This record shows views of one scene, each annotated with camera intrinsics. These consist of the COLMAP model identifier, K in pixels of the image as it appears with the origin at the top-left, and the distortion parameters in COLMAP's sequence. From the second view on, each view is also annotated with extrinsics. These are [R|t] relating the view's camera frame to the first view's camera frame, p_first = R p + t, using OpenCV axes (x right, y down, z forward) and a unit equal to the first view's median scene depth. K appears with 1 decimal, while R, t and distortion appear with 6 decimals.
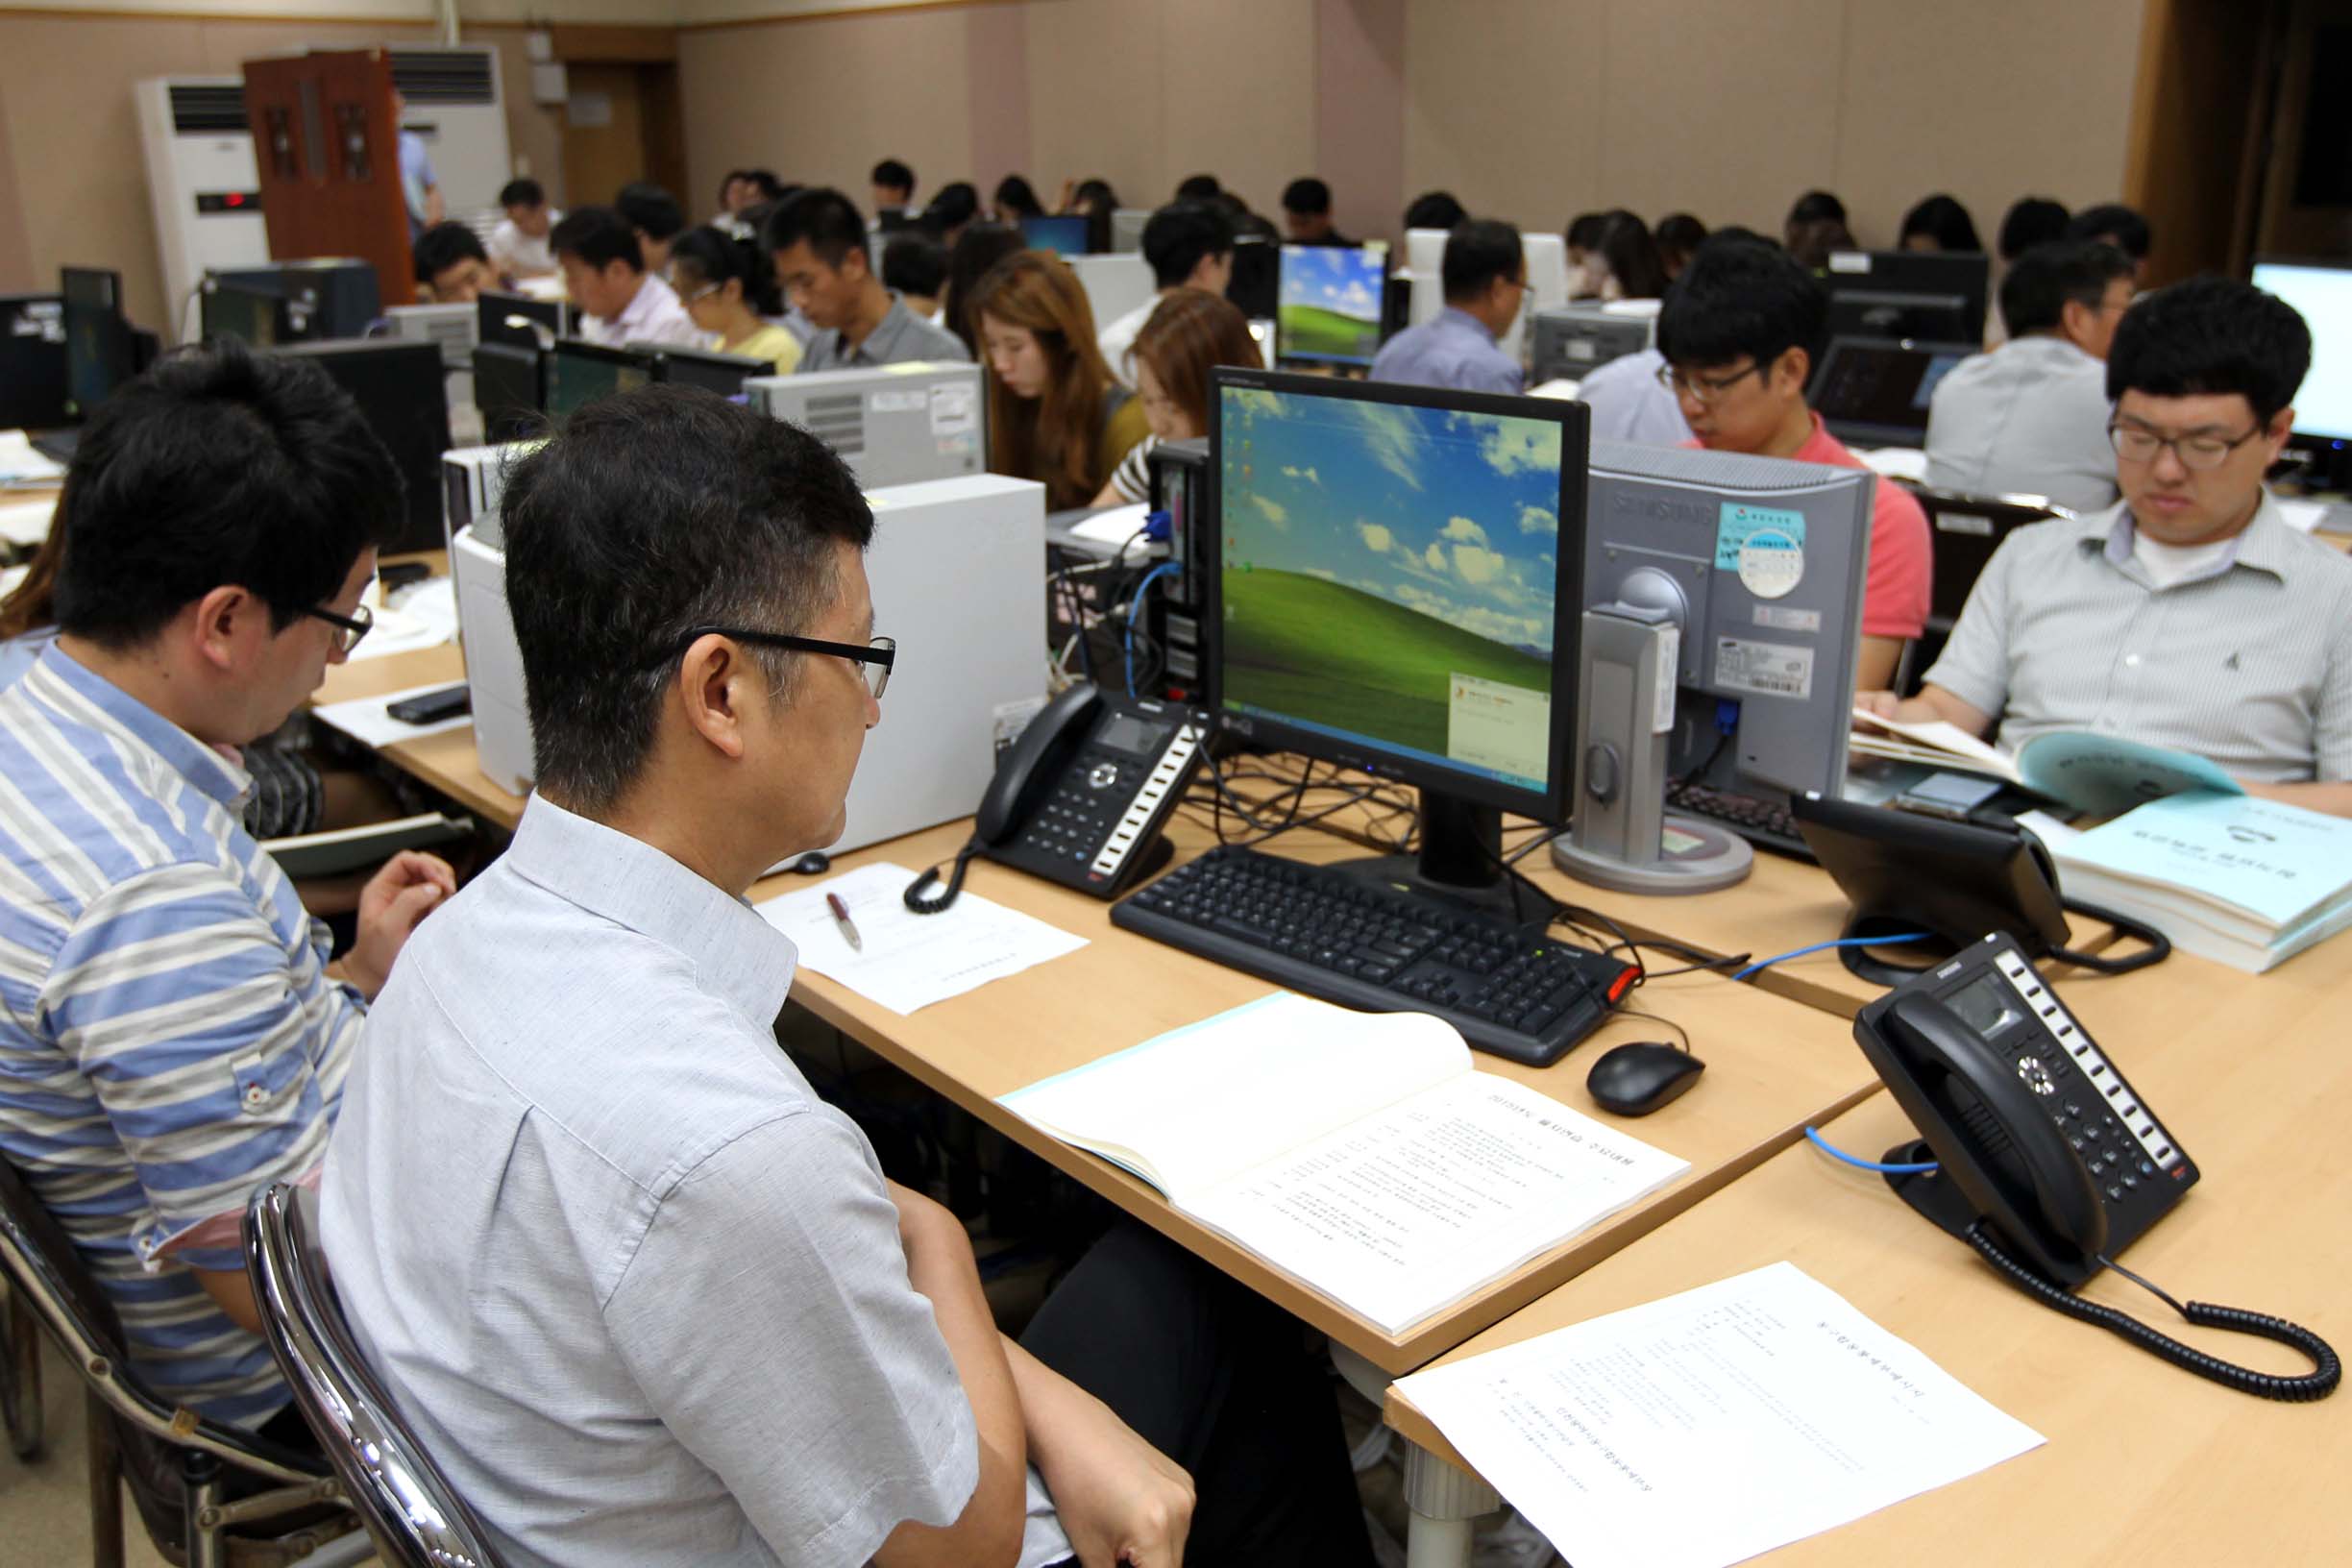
lens RADIAL K [[1947.4, 0, 1184.2], [0, 1947.4, 782.6], [0, 0, 1]] dist [-0.070160, 0.007794]
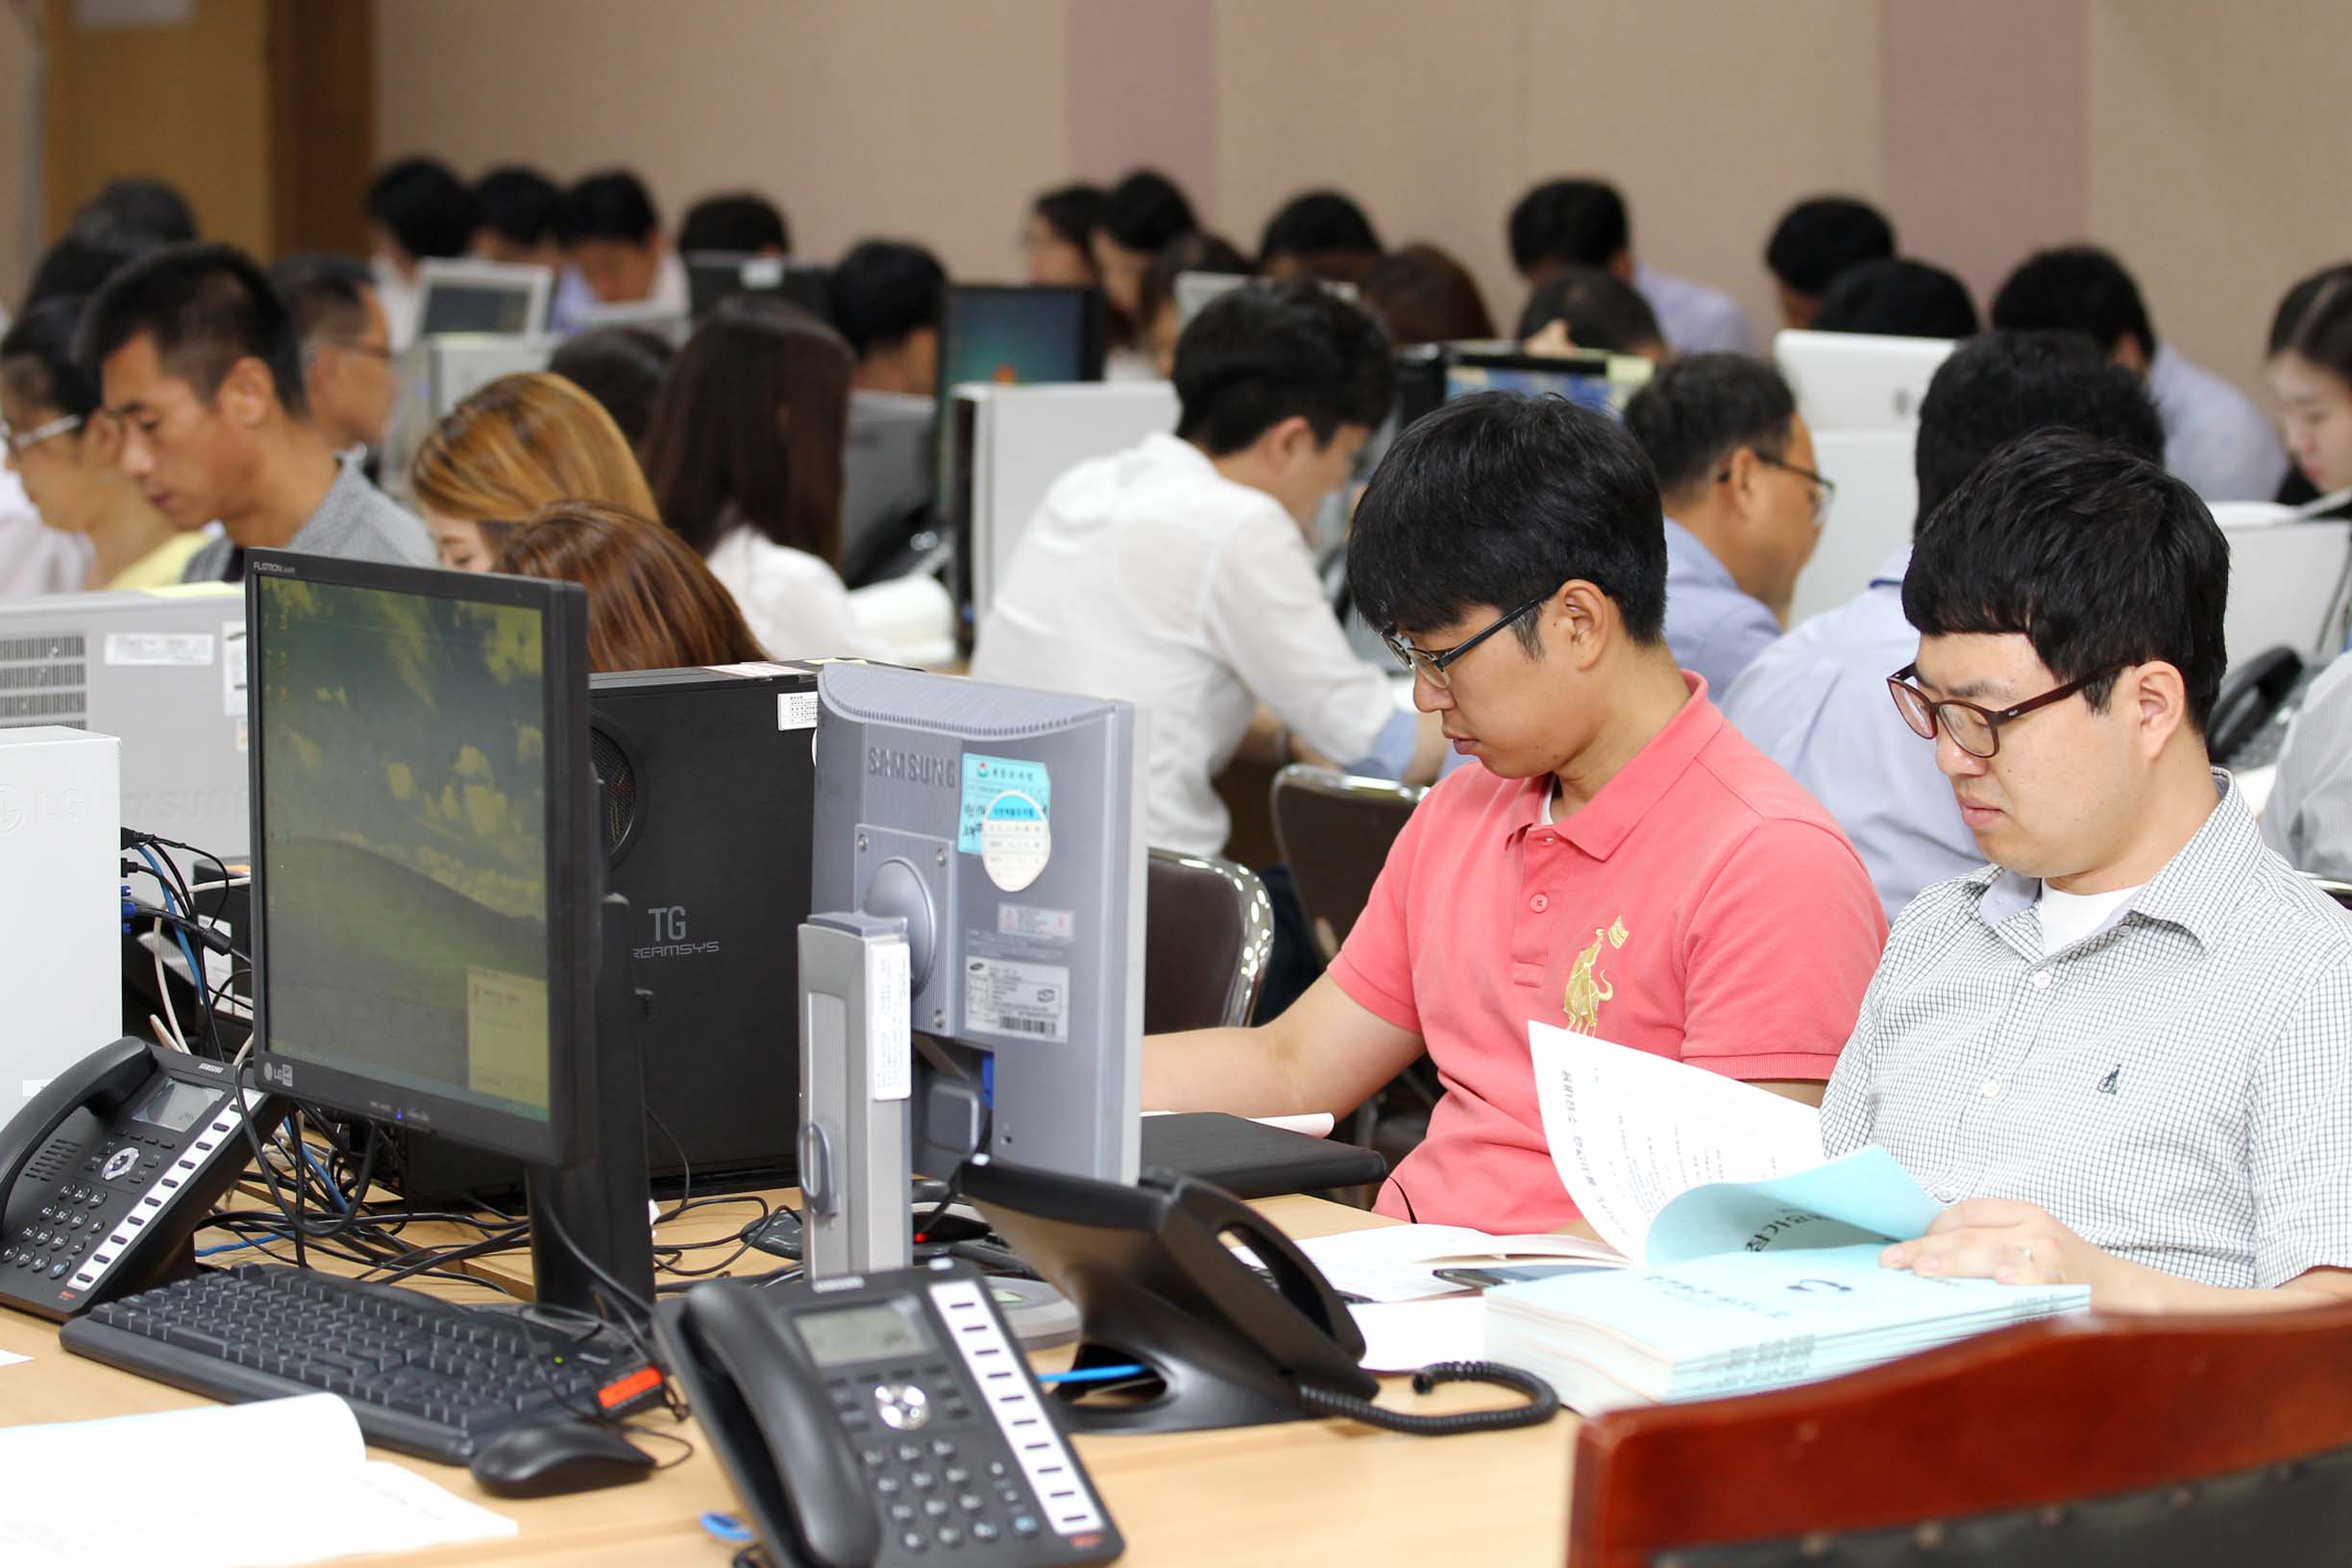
lens RADIAL K [[6237.2, 0, 1174.6], [0, 6237.2, 789.2], [0, 0, 1]] dist [-0.401548, 0.000000]
pose [[0.990380, 0.022450, -0.136542, 0.654336], [-0.049324, 0.979210, -0.196762, 0.292281], [0.129286, 0.201604, 0.970897, -1.097968]]
